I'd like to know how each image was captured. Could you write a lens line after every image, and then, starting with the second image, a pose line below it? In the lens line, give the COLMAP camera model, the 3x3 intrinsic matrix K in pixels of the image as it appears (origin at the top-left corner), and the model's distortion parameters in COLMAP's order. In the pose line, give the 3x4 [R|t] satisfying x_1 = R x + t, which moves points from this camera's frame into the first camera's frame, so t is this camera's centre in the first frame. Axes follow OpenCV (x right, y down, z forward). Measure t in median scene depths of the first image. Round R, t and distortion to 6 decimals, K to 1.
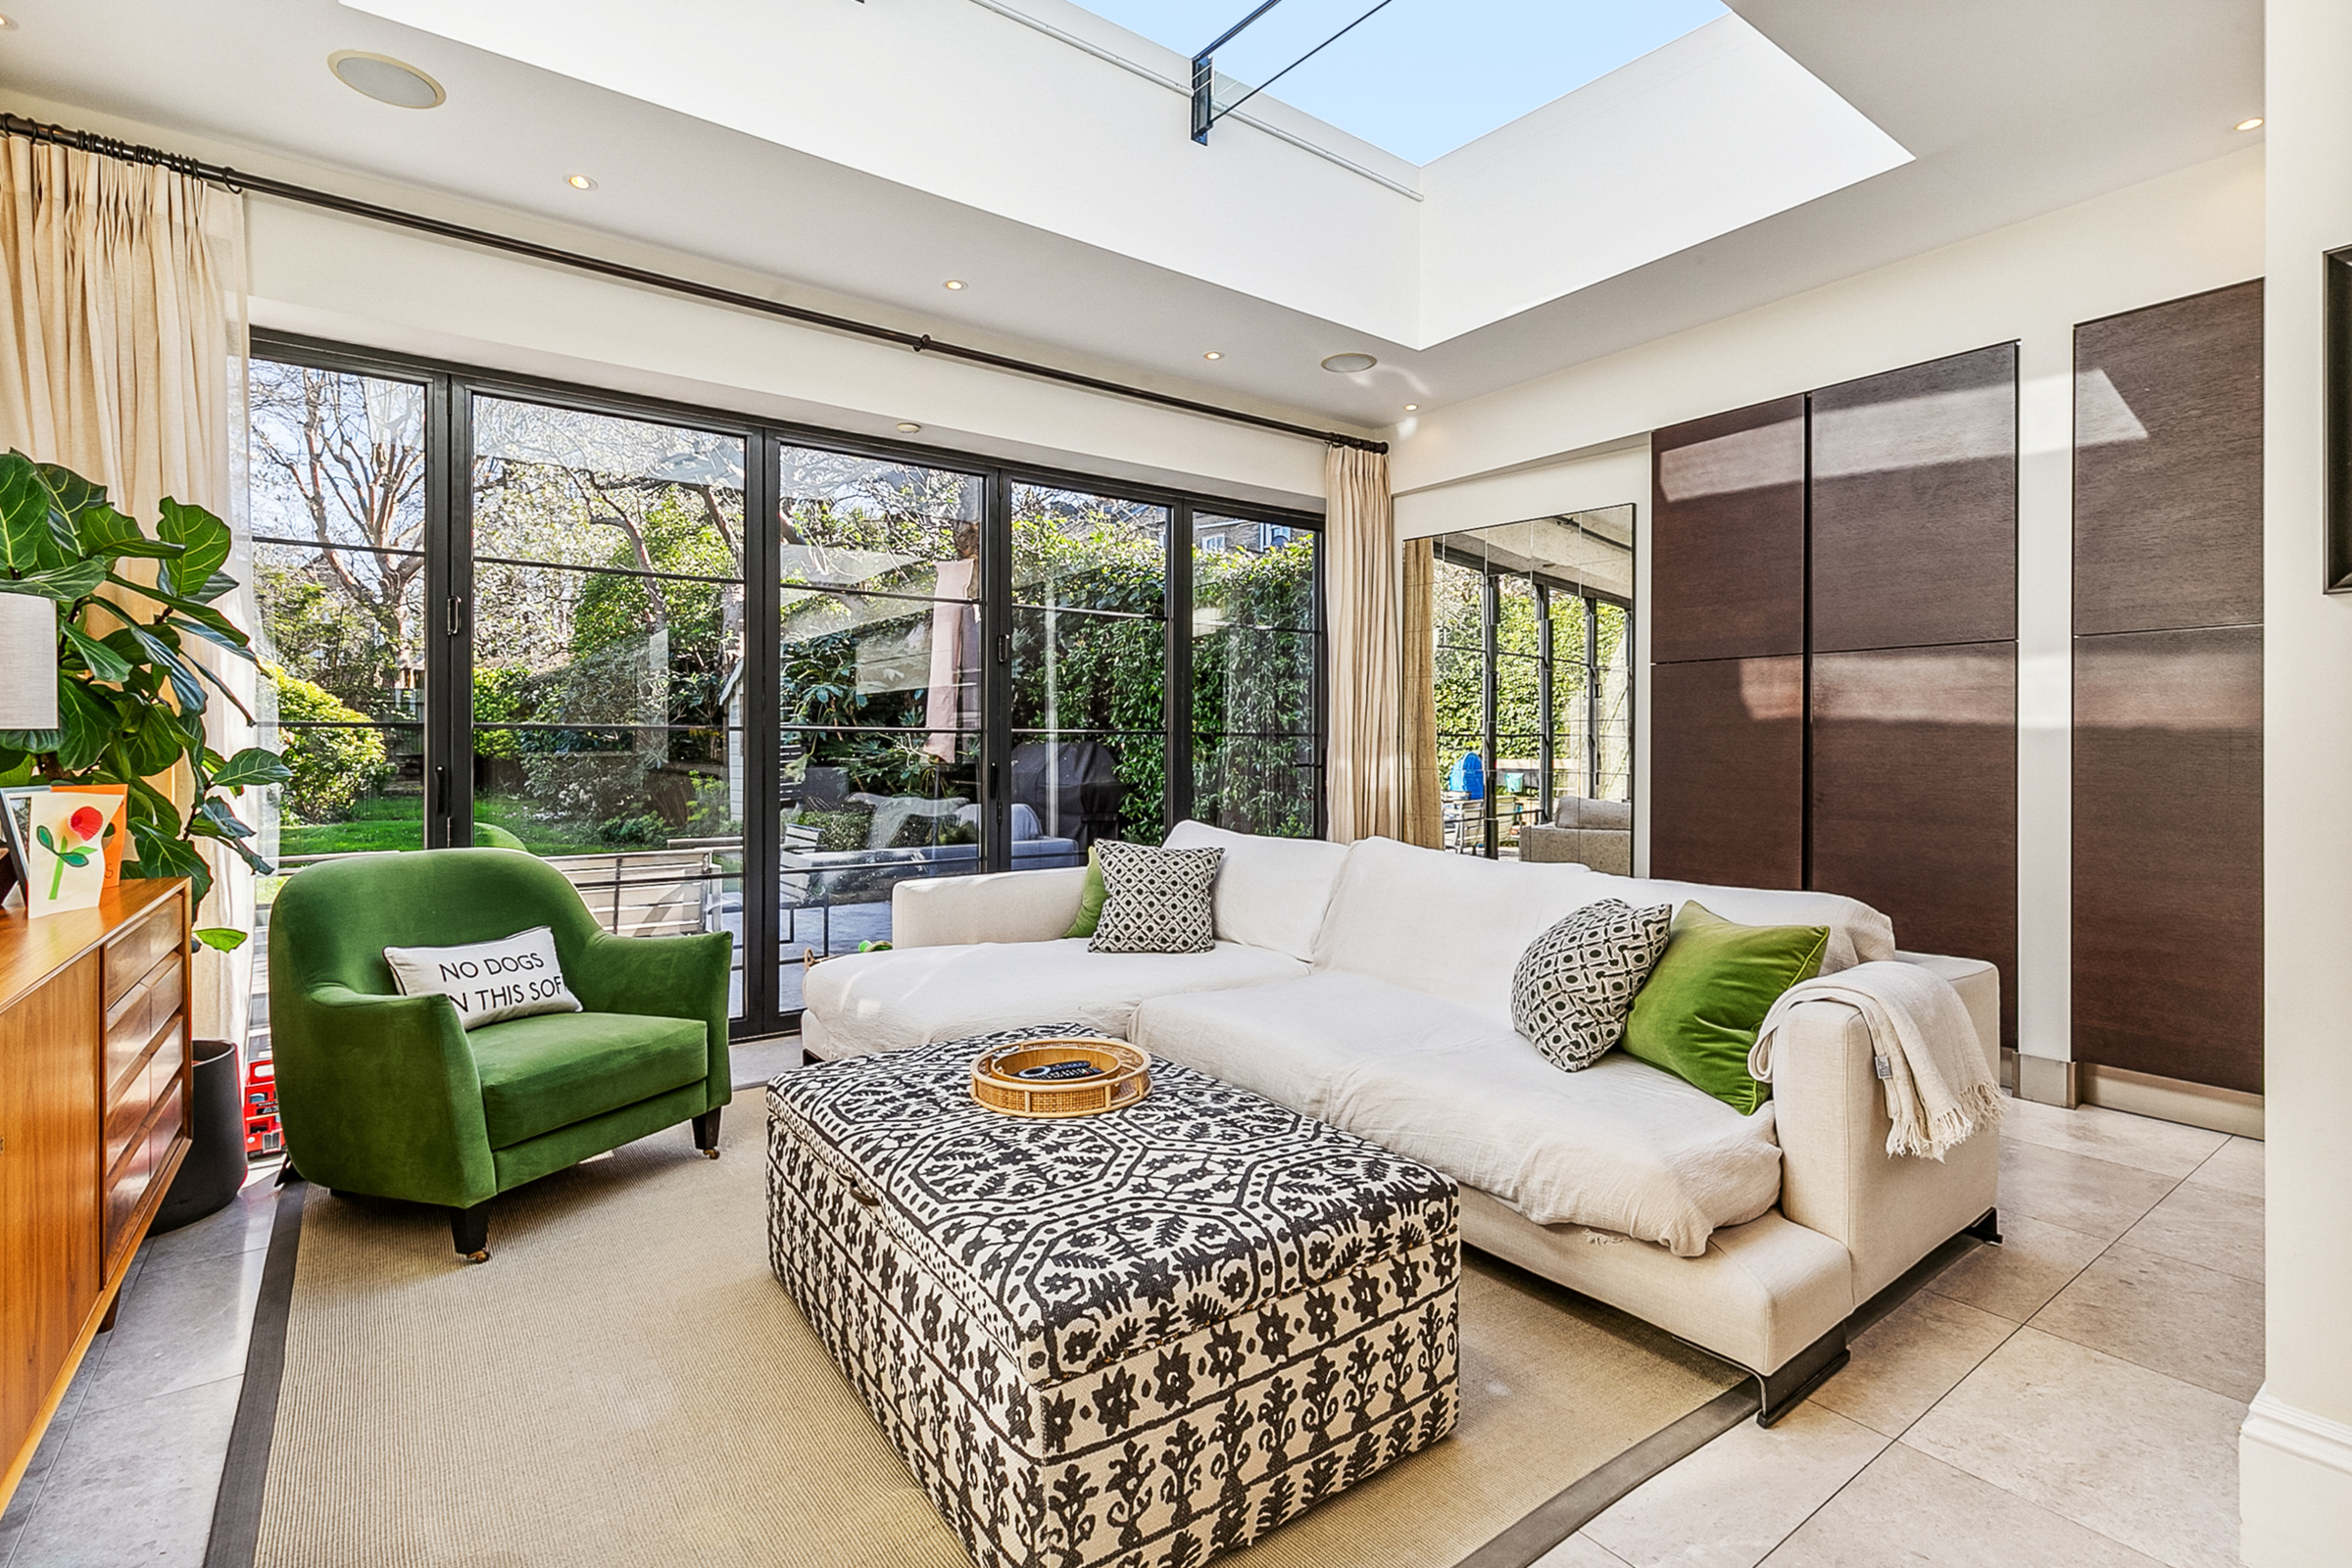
lens RADIAL K [[1086.0, 0, 1168.9], [0, 1086.0, 723.8], [0, 0, 1]] dist [0.009960, 0.000115]
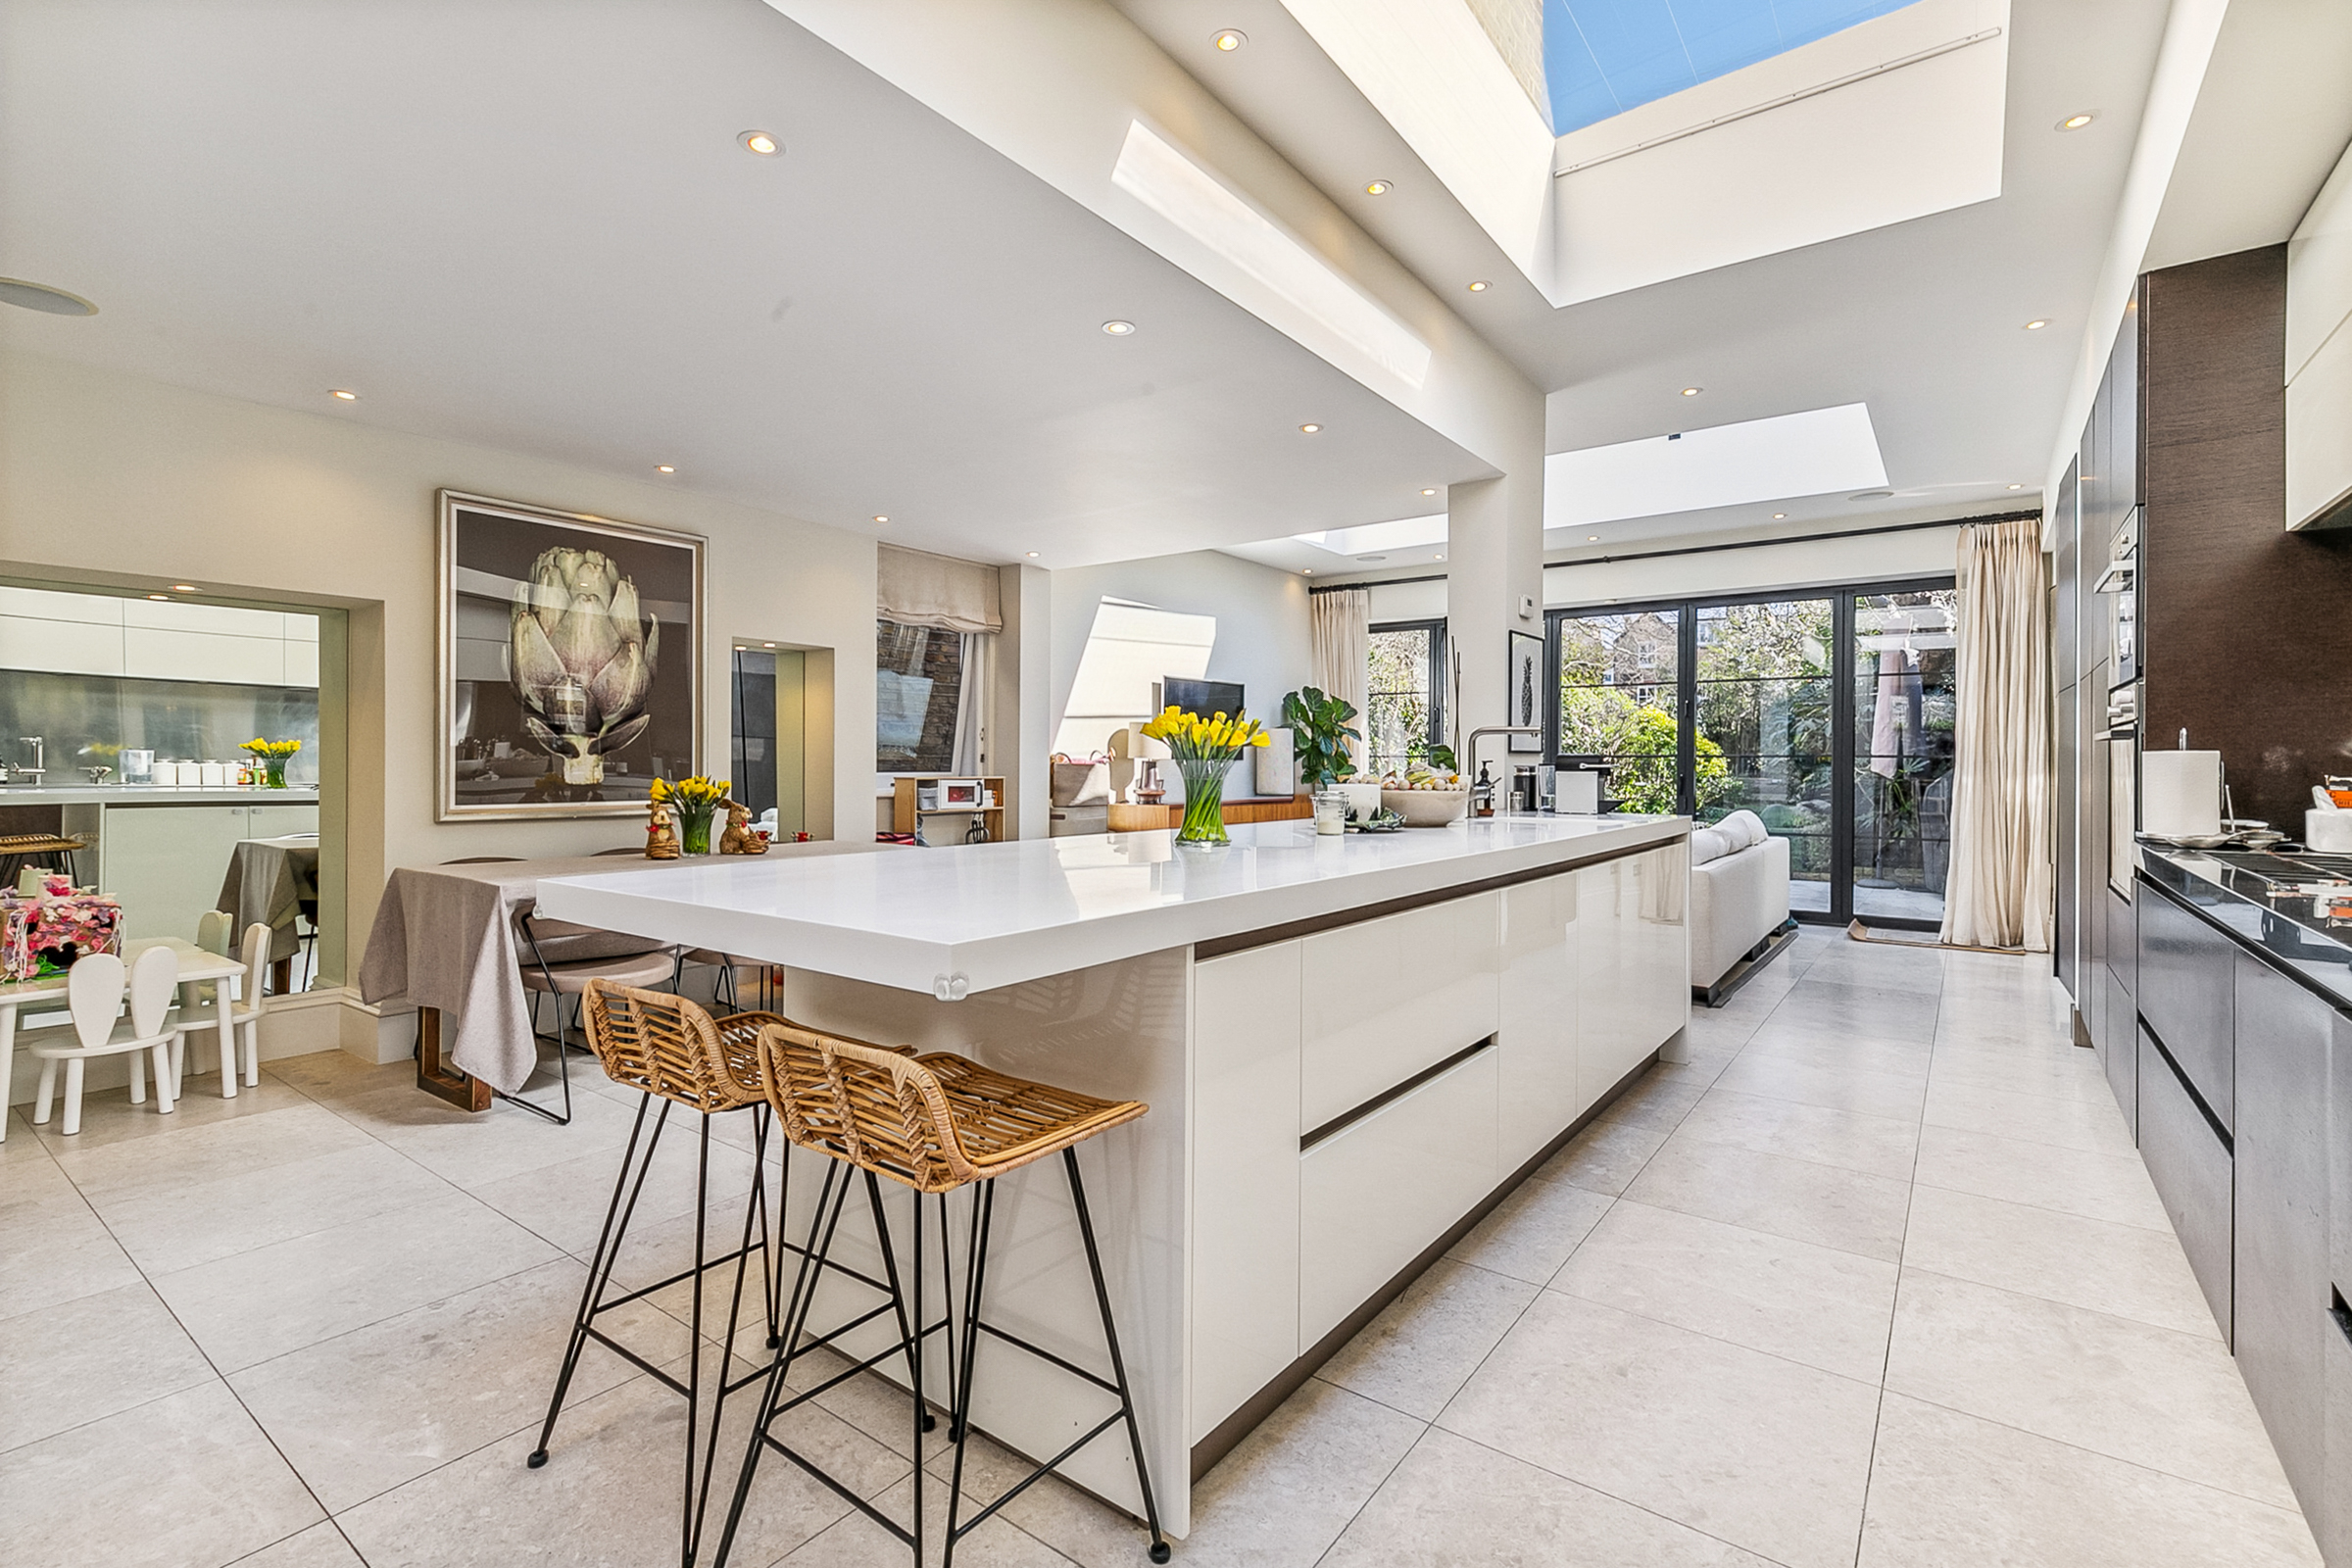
lens RADIAL K [[1064.7, 0, 1169.5], [0, 1064.7, 755.0], [0, 0, 1]] dist [0.004002, 0.000240]
pose [[0.295034, -0.004234, -0.955478, 2.263052], [0.017150, 0.999853, 0.000865, -0.017125], [0.955333, -0.016642, 0.295063, -0.541706]]
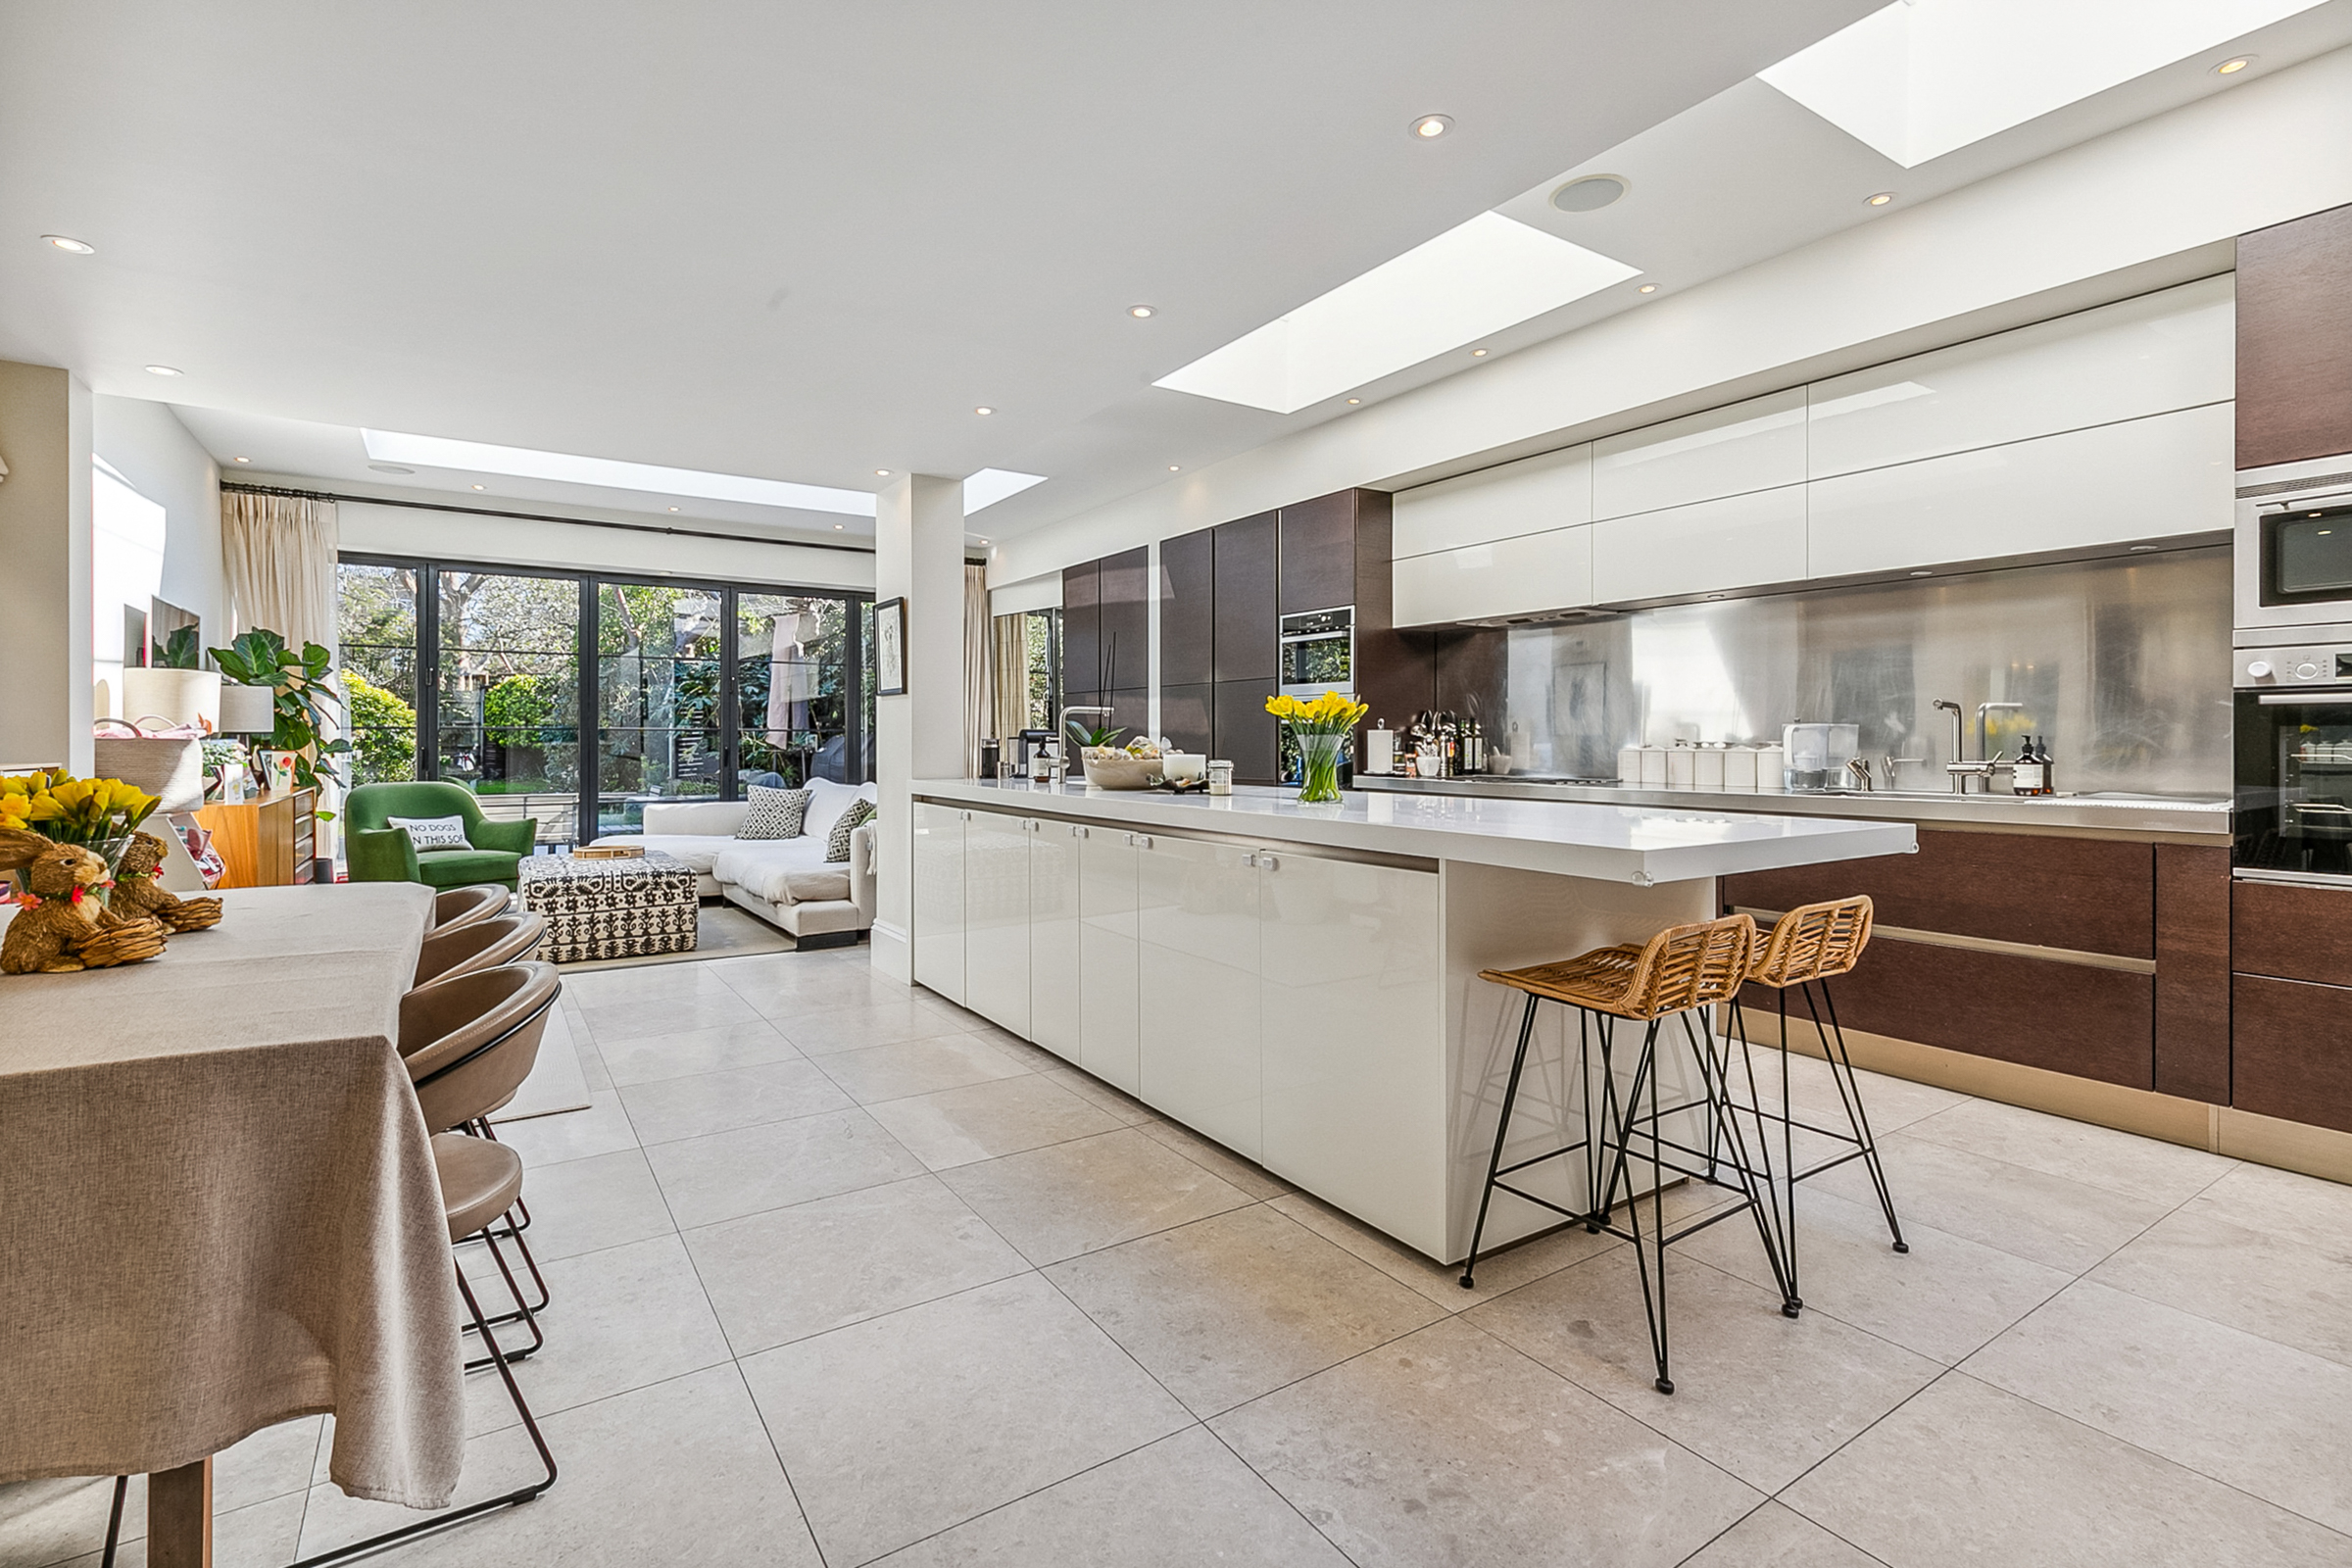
lens RADIAL K [[1078.4, 0, 1172.7], [0, 1078.4, 718.1], [0, 0, 1]] dist [0.000995, -0.000097]
pose [[0.999110, 0.000207, -0.042180, 1.224683], [-0.000209, 1.000000, -0.000033, -0.025641], [0.042180, 0.000042, 0.999110, -1.445583]]
